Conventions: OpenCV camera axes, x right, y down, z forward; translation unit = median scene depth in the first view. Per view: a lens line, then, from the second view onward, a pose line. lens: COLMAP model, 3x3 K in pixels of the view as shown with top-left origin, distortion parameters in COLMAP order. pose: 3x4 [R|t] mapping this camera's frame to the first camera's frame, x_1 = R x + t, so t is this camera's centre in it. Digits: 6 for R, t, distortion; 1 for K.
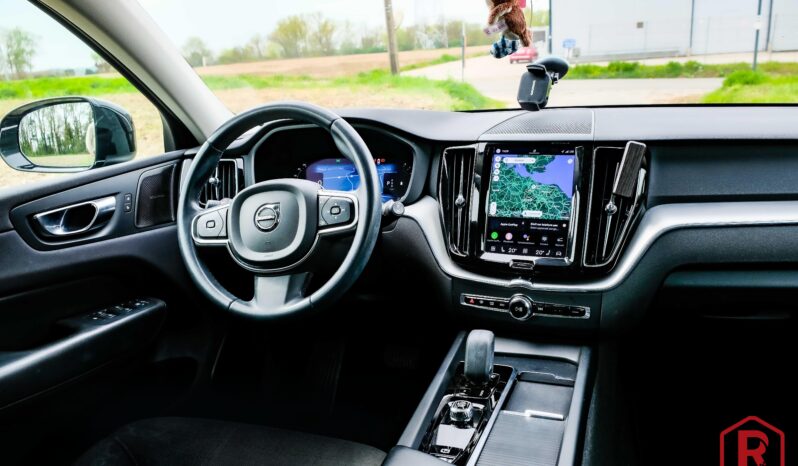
lens RADIAL K [[617.8, 0, 399.0], [0, 617.8, 233.0], [0, 0, 1]] dist [-0.009723, -0.000977]
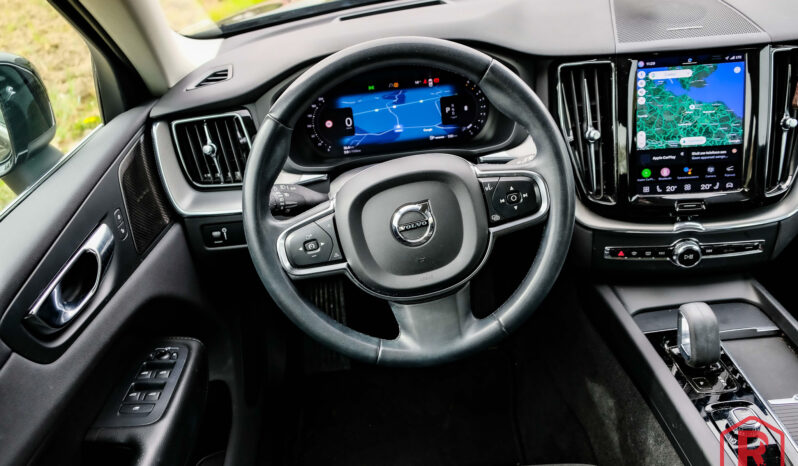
lens RADIAL K [[617.8, 0, 399.0], [0, 617.8, 233.0], [0, 0, 1]] dist [-0.009723, -0.000977]
pose [[0.926156, -0.230389, 0.298590, -0.410676], [0.140474, 0.945486, 0.293809, -0.207716], [-0.350003, -0.230169, 0.908031, 0.364696]]
